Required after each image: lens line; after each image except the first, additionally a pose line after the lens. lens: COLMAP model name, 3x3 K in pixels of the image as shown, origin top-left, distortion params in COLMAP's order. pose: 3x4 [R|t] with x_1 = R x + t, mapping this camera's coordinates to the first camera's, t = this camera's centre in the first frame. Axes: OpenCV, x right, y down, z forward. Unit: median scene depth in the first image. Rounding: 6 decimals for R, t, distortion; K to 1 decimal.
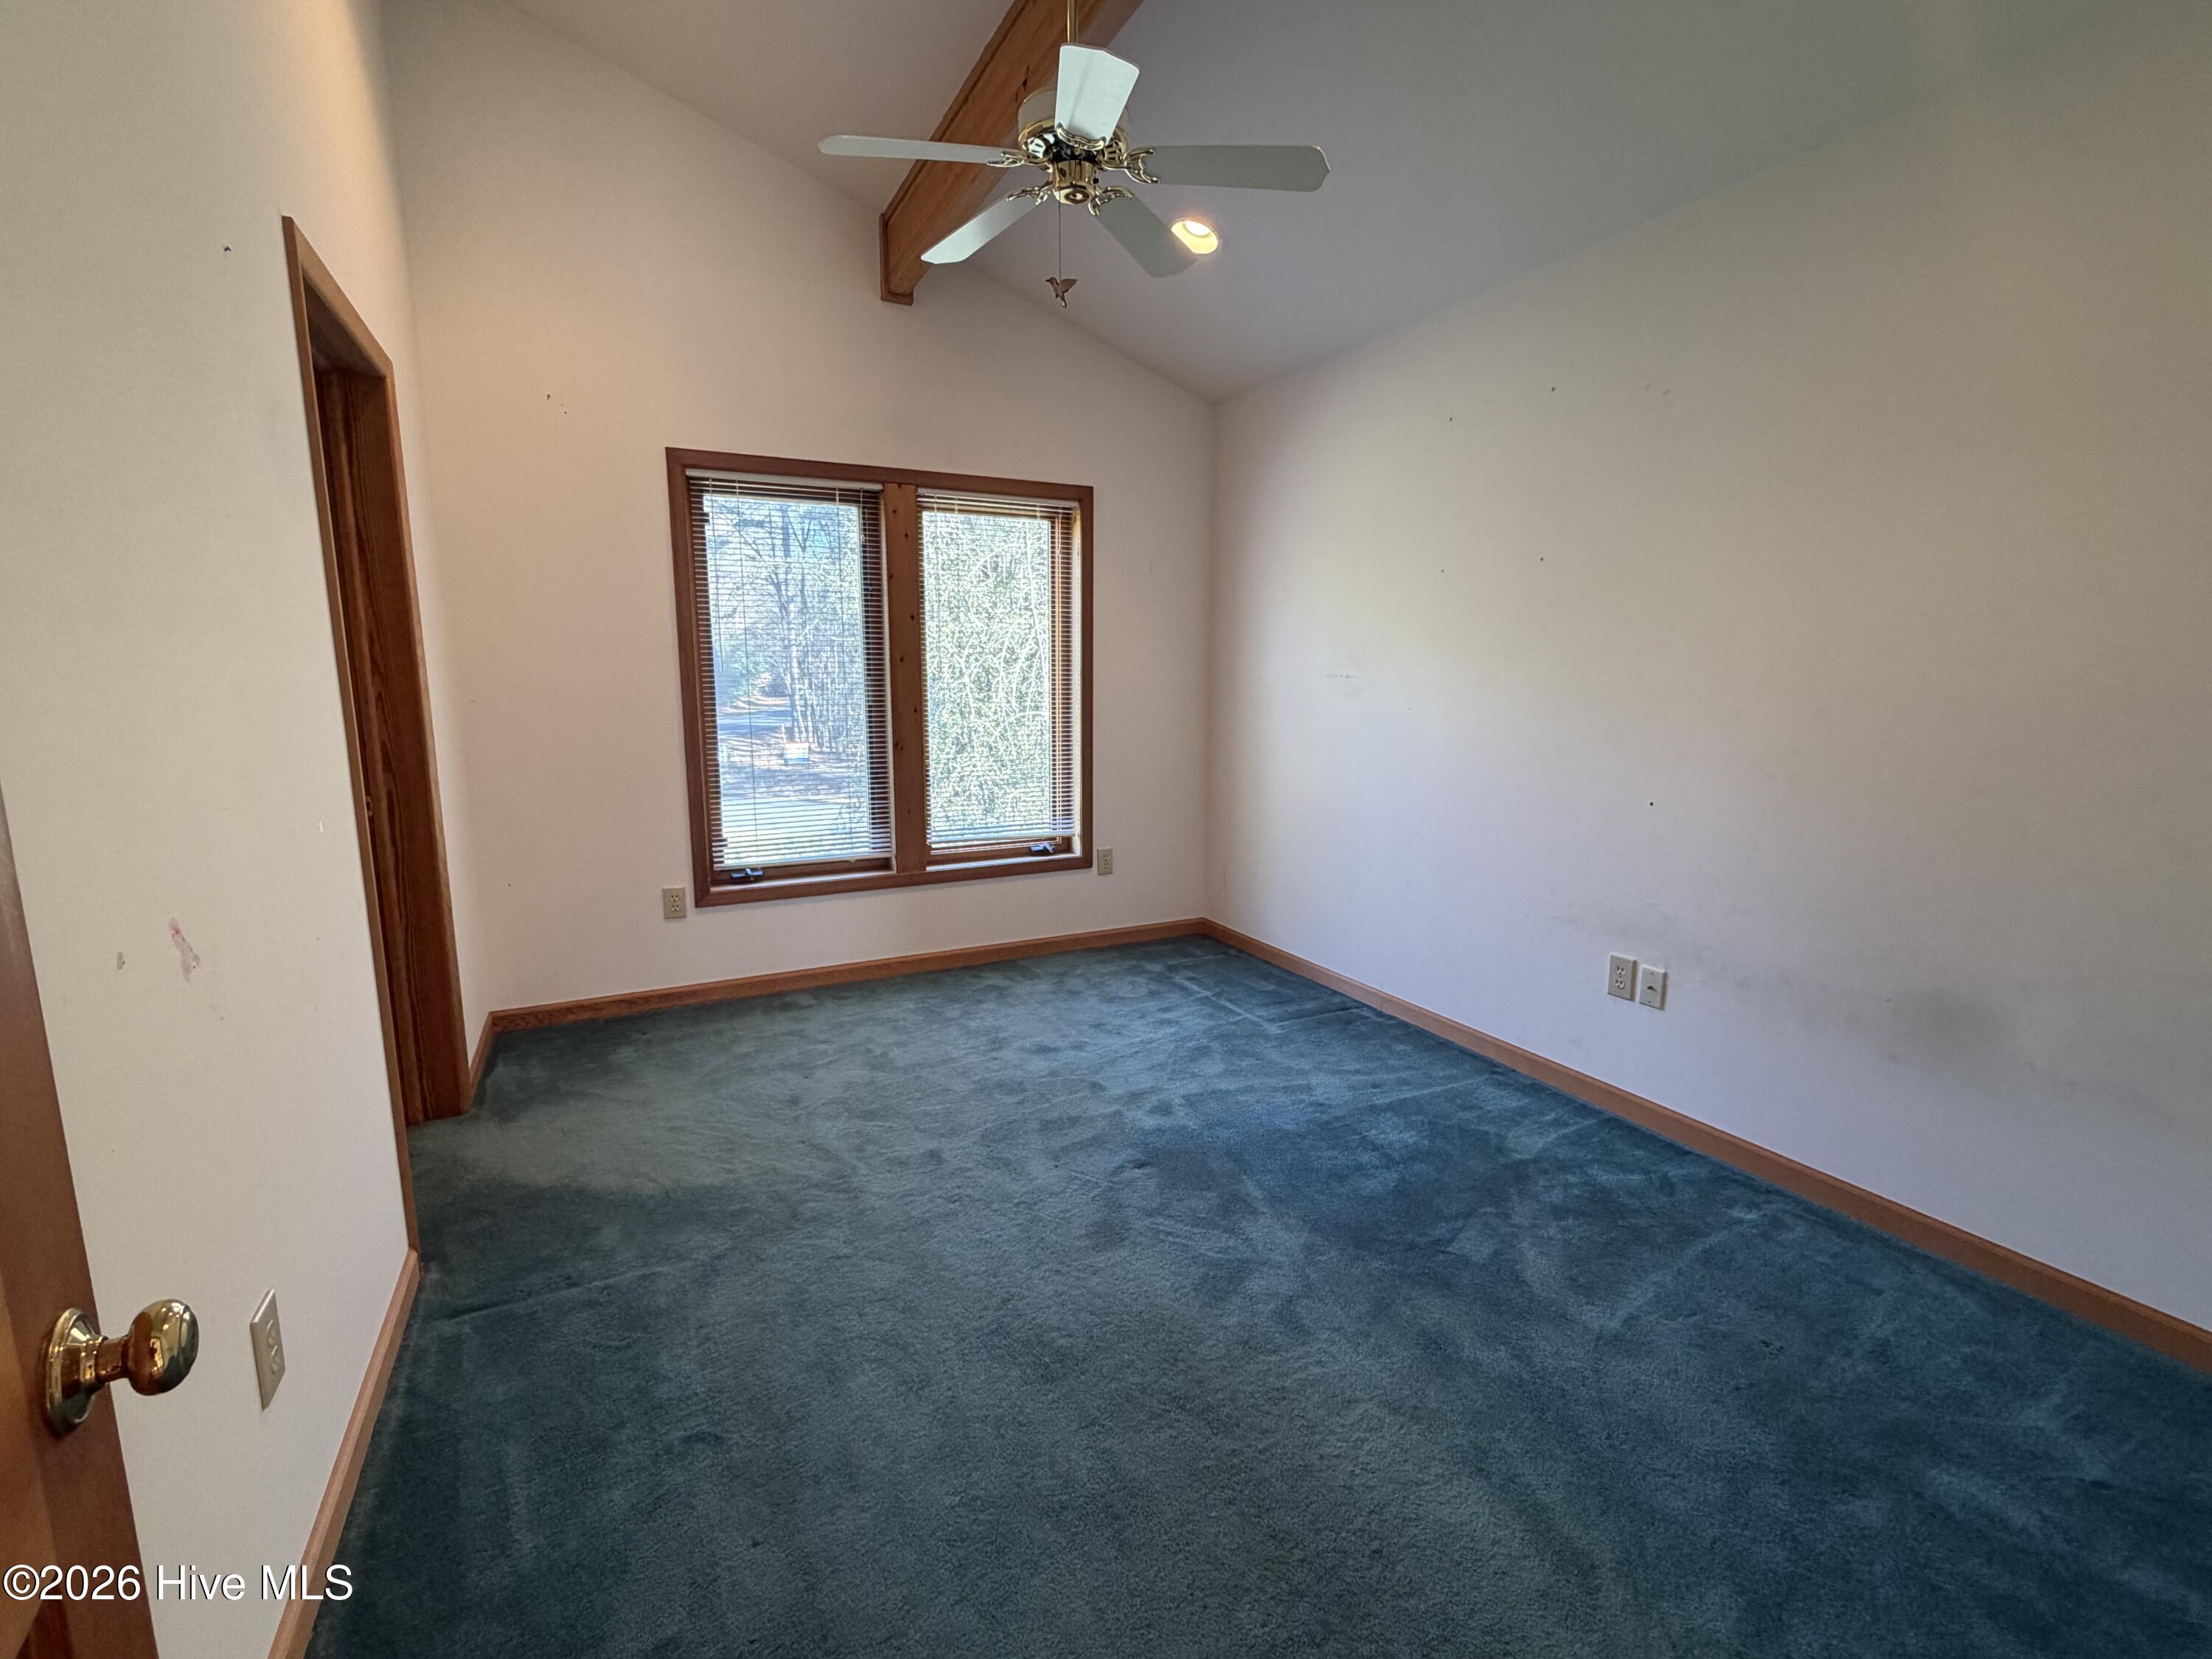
lens RADIAL K [[976.0, 0, 1103.1], [0, 976.0, 825.5], [0, 0, 1]] dist [-0.000394, 0.000303]
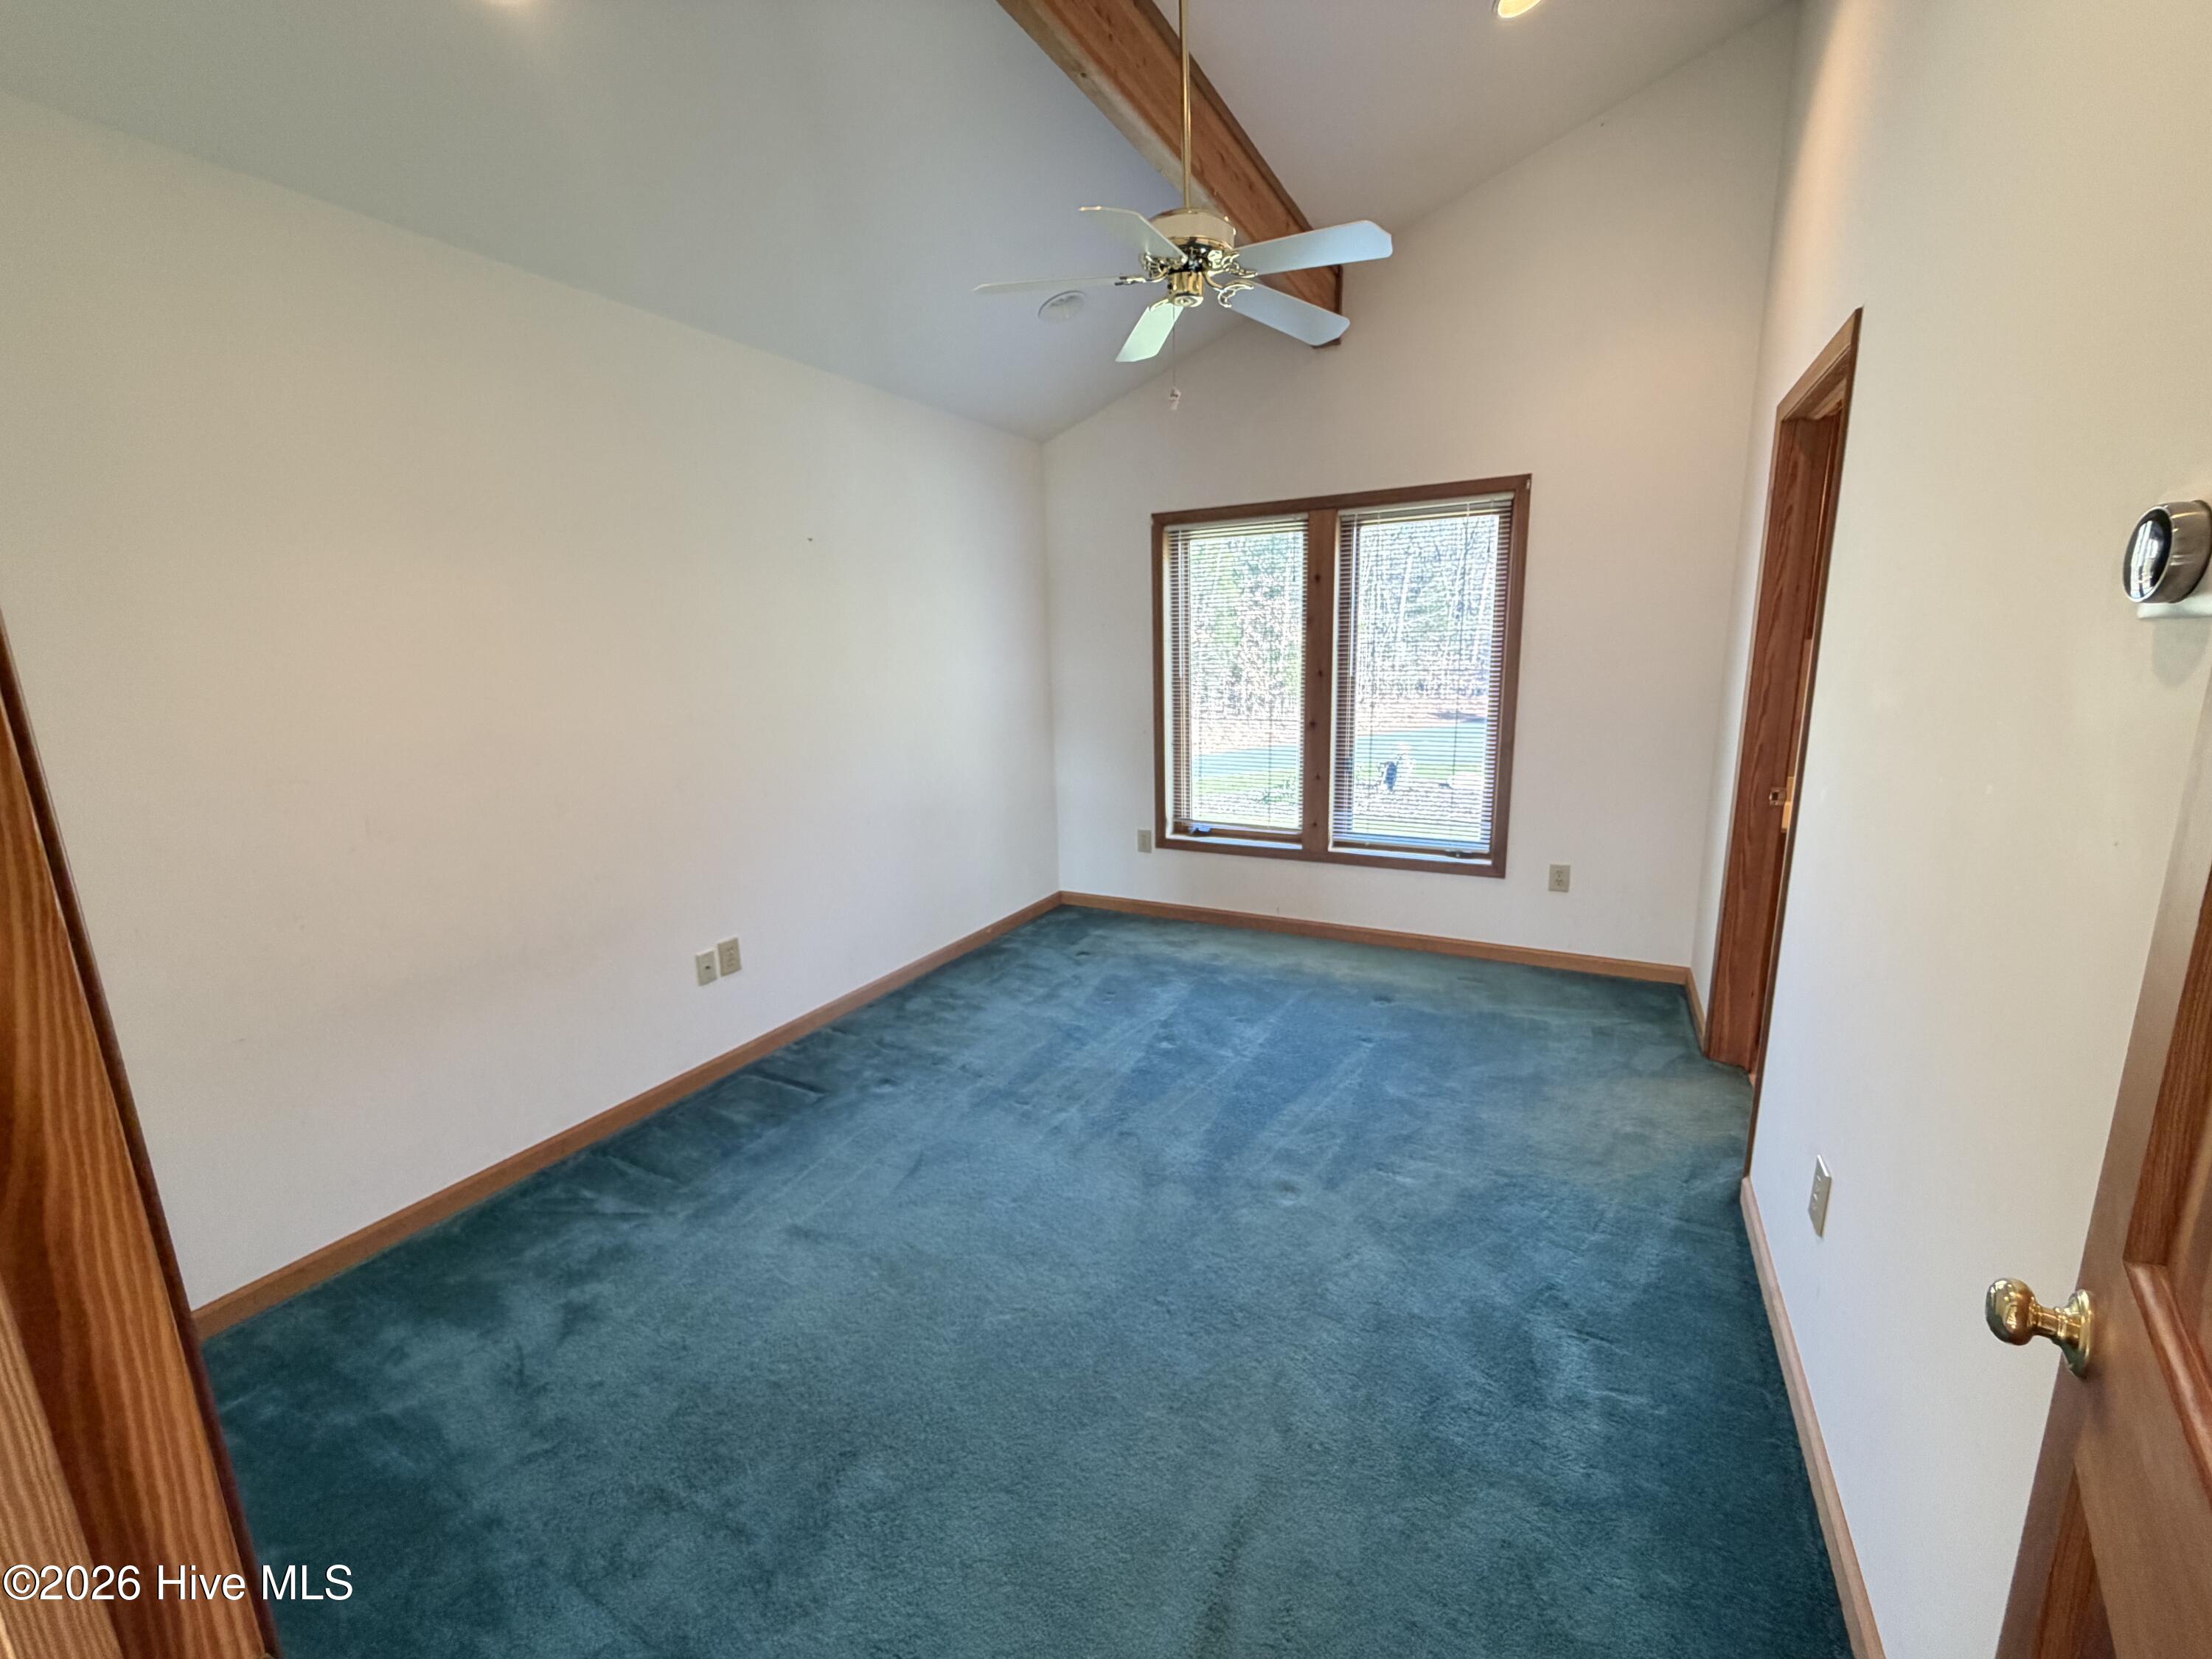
lens RADIAL K [[882.1, 0, 1099.1], [0, 882.1, 827.0], [0, 0, 1]] dist [0.001275, -0.000839]
pose [[0.565411, 0.140662, -0.812727, 0.513375], [-0.115834, 0.989127, 0.090607, -0.044142], [0.816635, 0.042911, 0.575557, 0.203680]]
